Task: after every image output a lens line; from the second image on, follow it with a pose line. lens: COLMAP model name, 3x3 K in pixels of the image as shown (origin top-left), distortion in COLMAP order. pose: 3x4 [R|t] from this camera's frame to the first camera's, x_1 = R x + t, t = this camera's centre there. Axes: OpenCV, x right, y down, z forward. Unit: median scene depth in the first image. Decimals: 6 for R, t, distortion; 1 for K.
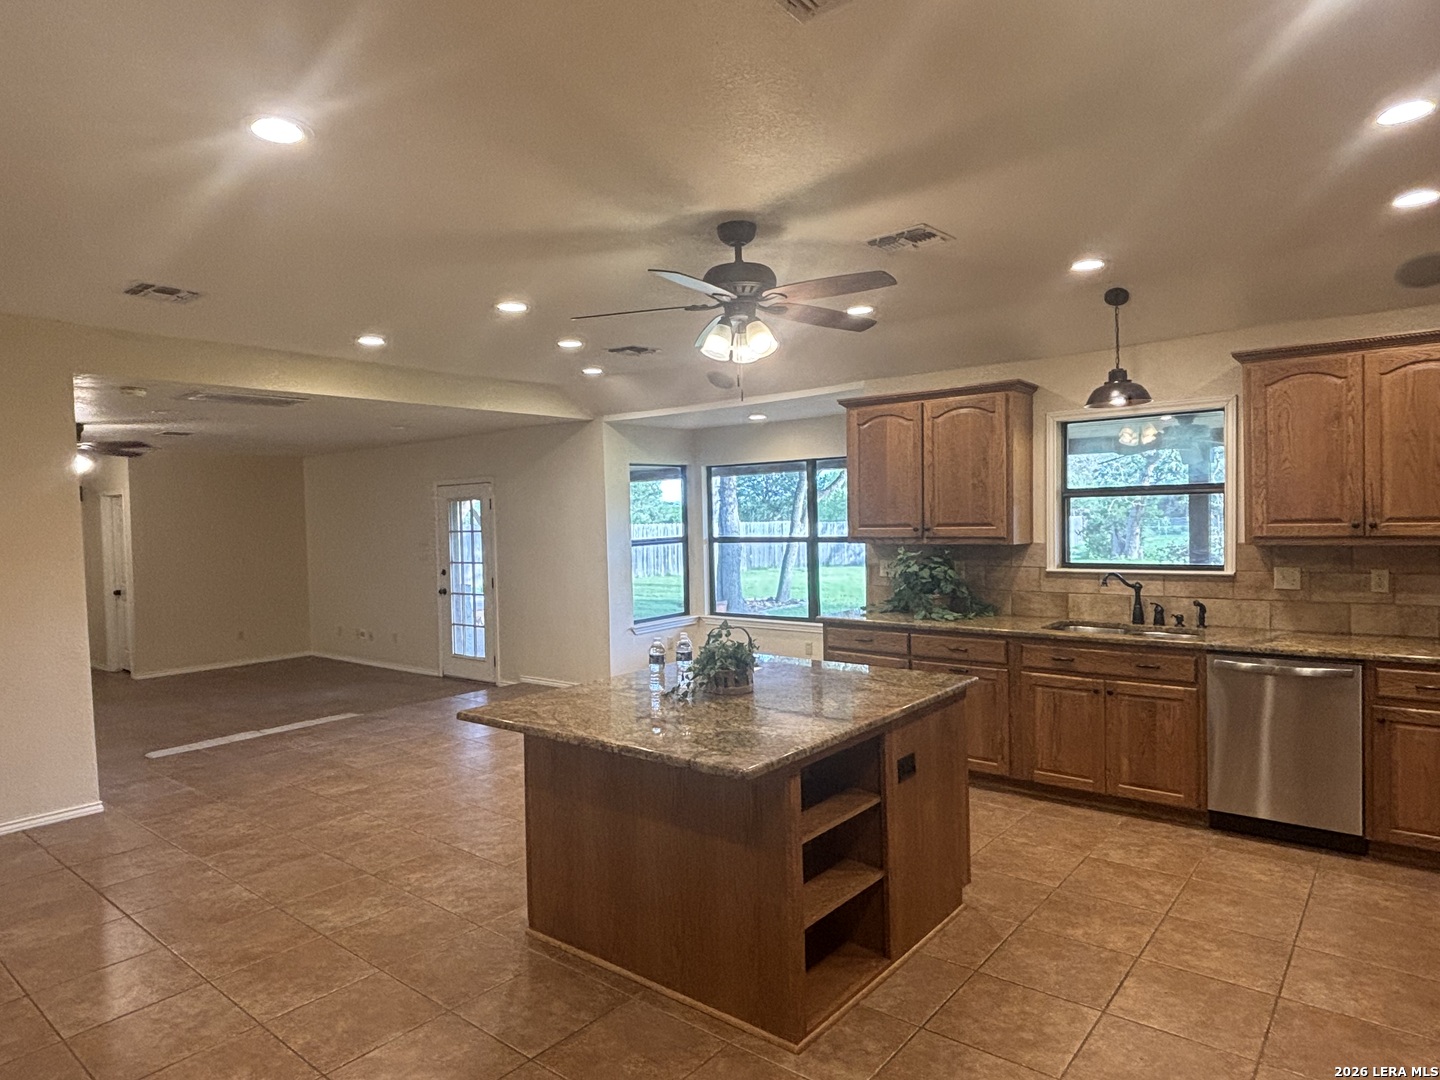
lens RADIAL K [[862.0, 0, 710.6], [0, 862.0, 542.6], [0, 0, 1]] dist [0.014975, -0.018172]
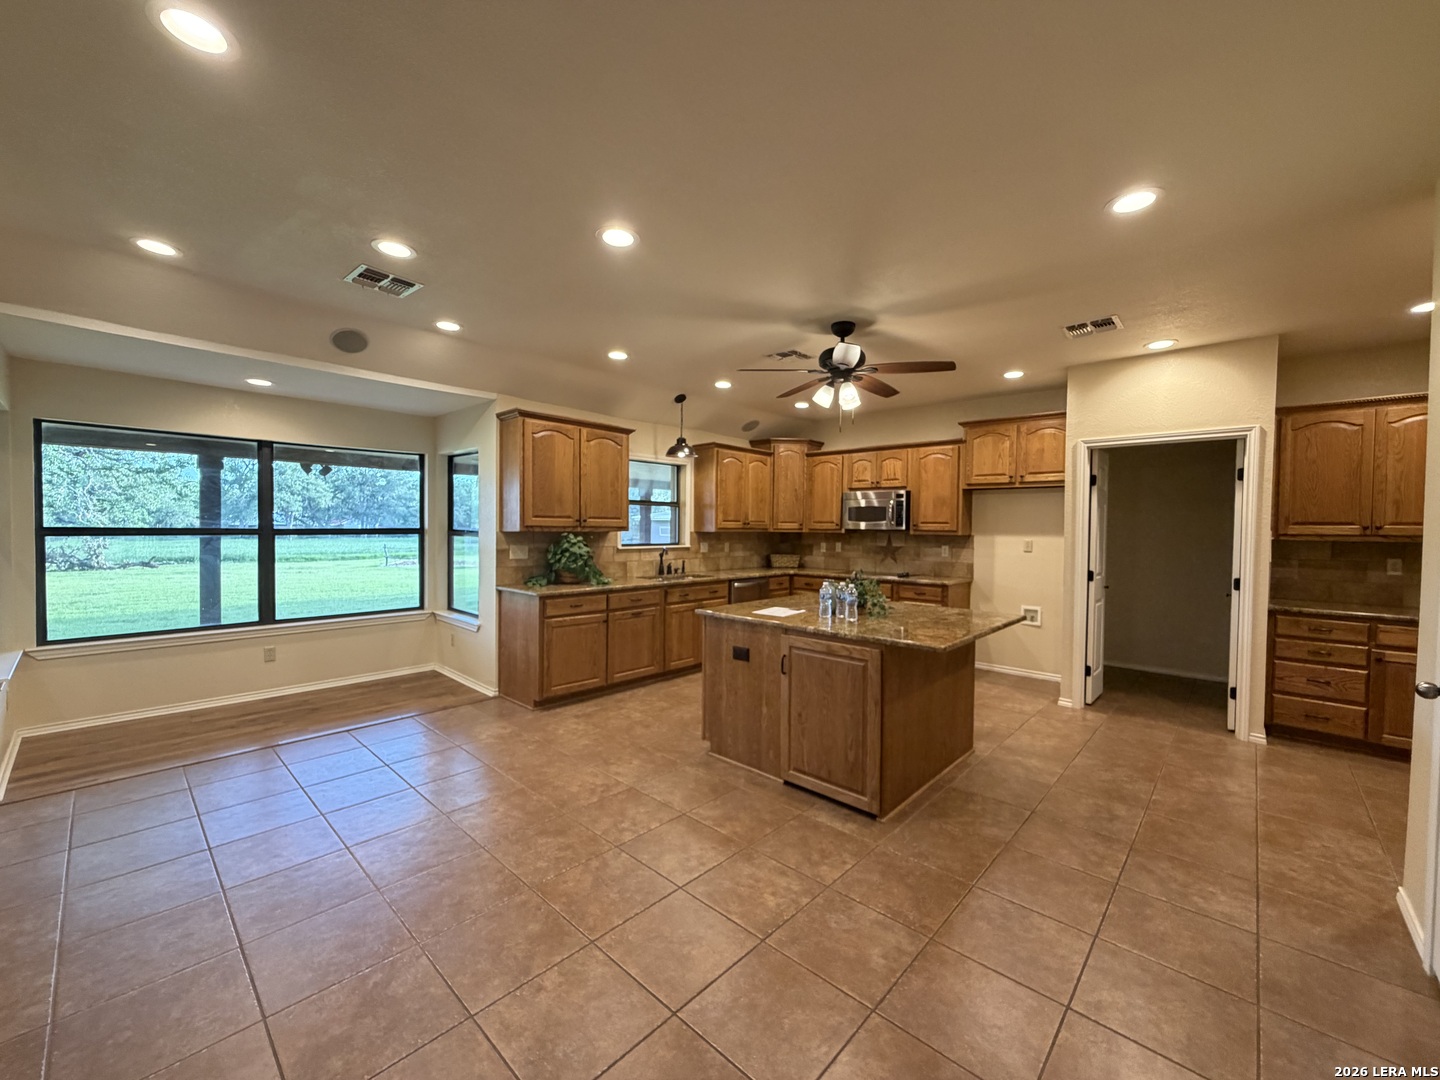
lens RADIAL K [[575.2, 0, 719.0], [0, 575.2, 539.9], [0, 0, 1]] dist [-0.001330, 0.000634]
pose [[0.061984, 0.001129, 0.998076, -0.777037], [0.017687, 0.999841, -0.002230, 0.025603], [-0.997920, 0.017791, 0.061955, 0.861156]]
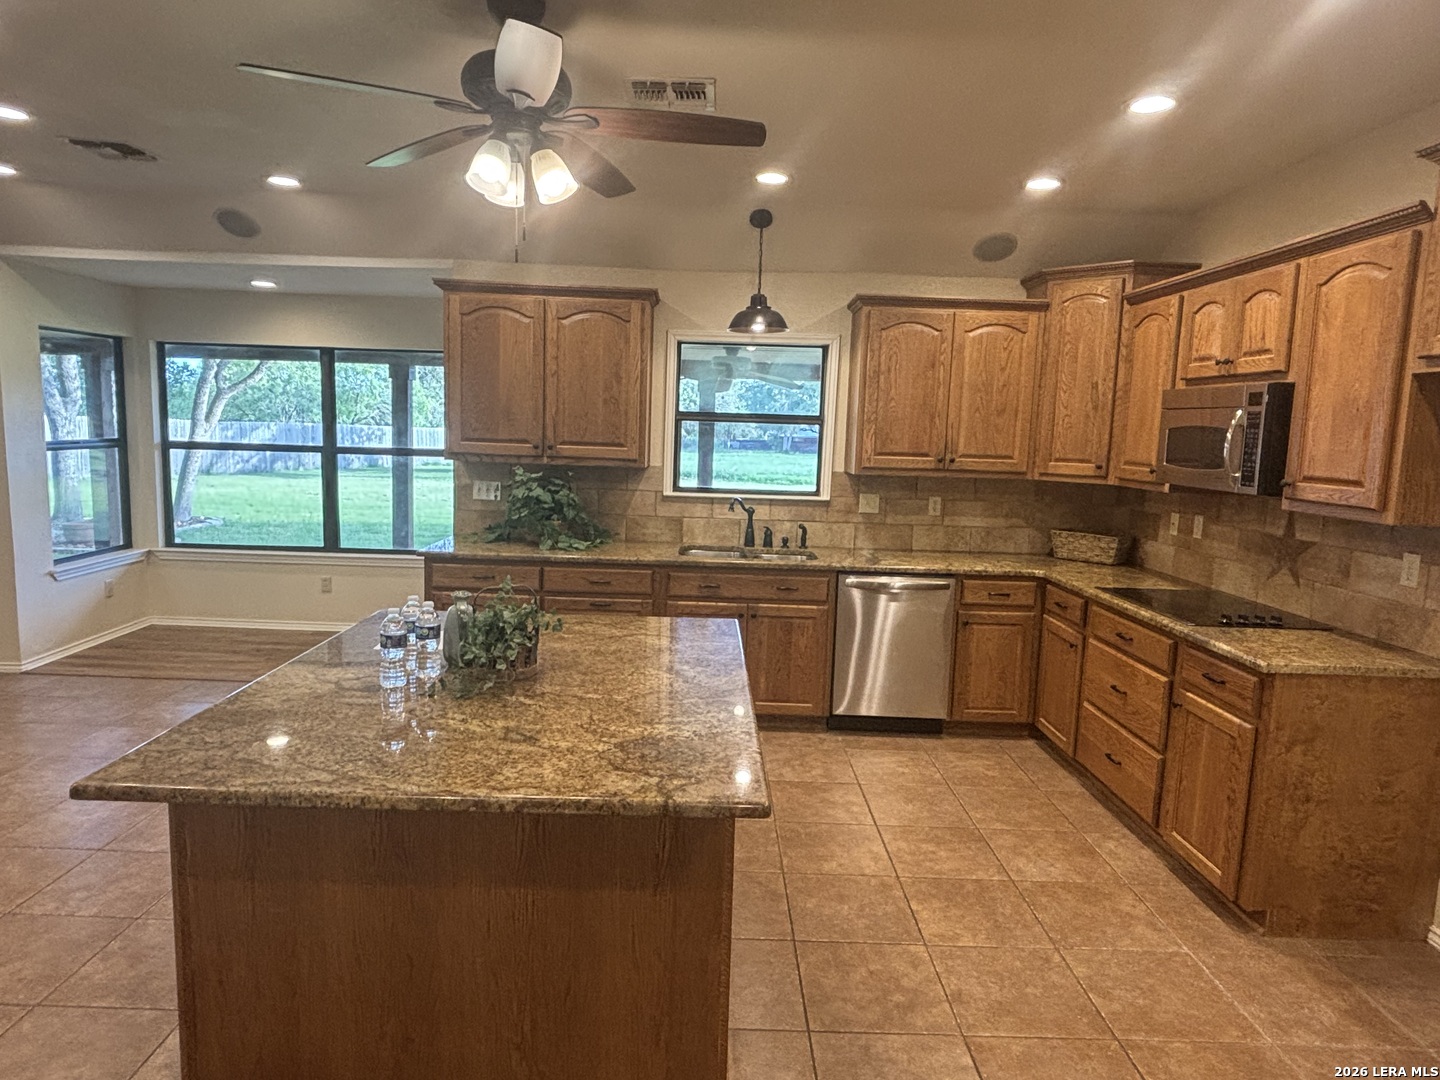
lens RADIAL K [[862.0, 0, 708.1], [0, 862.0, 539.7], [0, 0, 1]] dist [0.014975, -0.018172]
pose [[0.771377, -0.032365, 0.635555, -0.219292], [-0.032042, 0.995464, 0.089582, -0.006138], [-0.635571, -0.089465, 0.766841, 0.255259]]
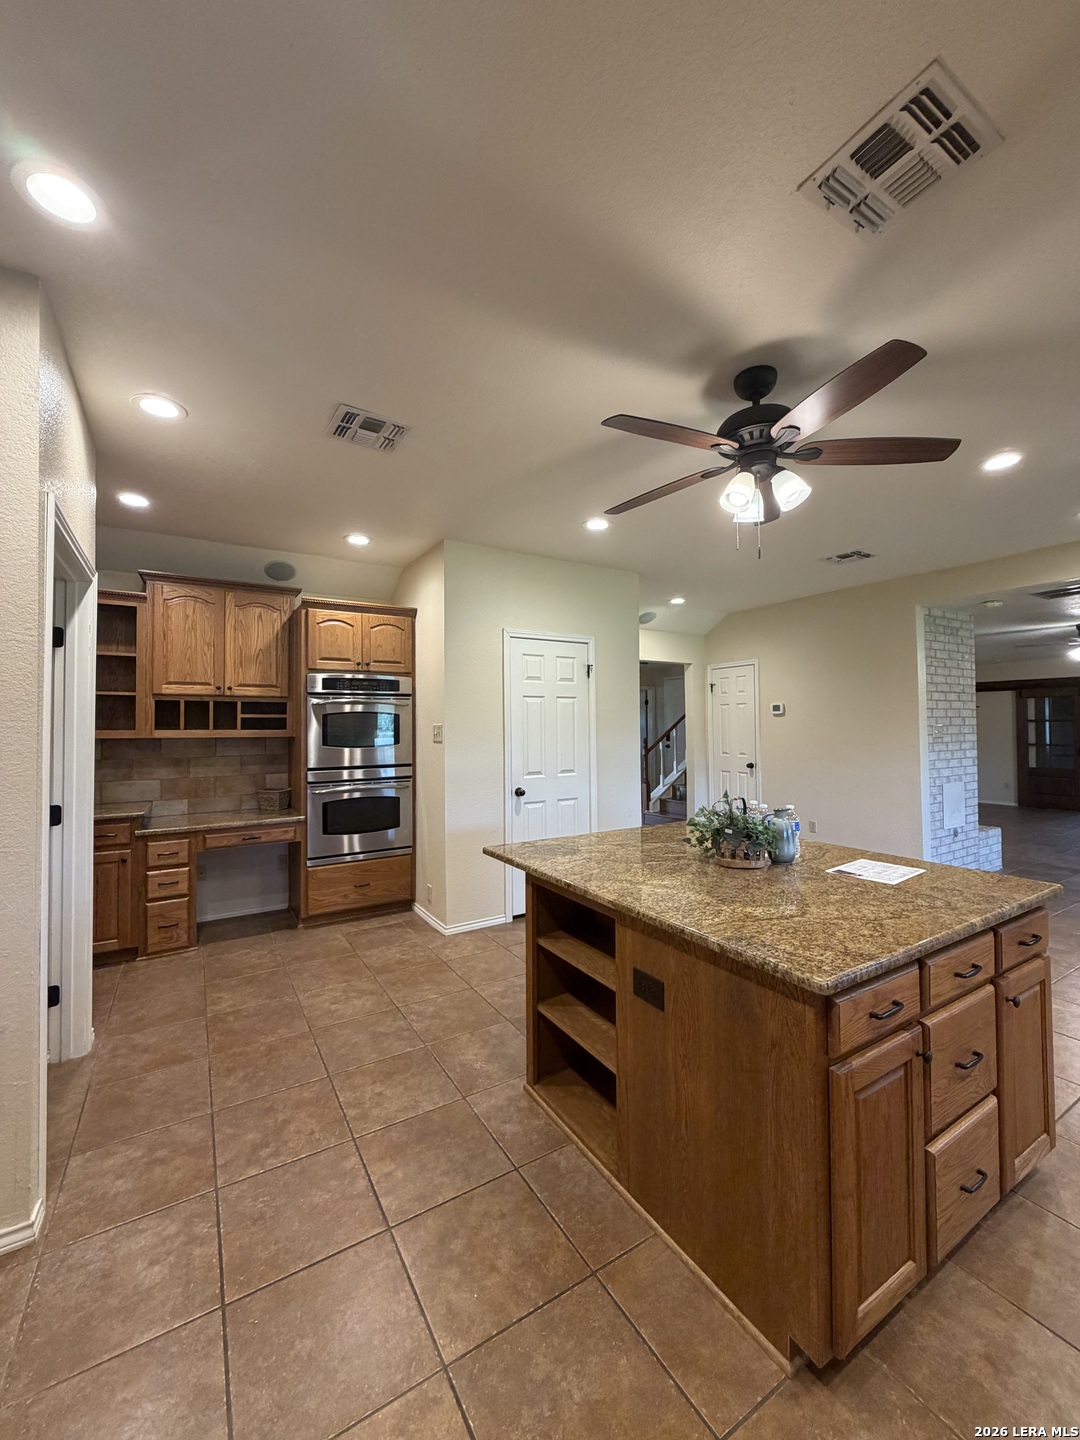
lens RADIAL K [[575.2, 0, 539.5], [0, 575.2, 711.7], [0, 0, 1]] dist [-0.001330, 0.000634]
pose [[-0.325494, 0.003886, -0.945536, 0.519696], [-0.010110, 0.999920, 0.007590, 0.000144], [0.945490, 0.012030, -0.325429, 0.726407]]
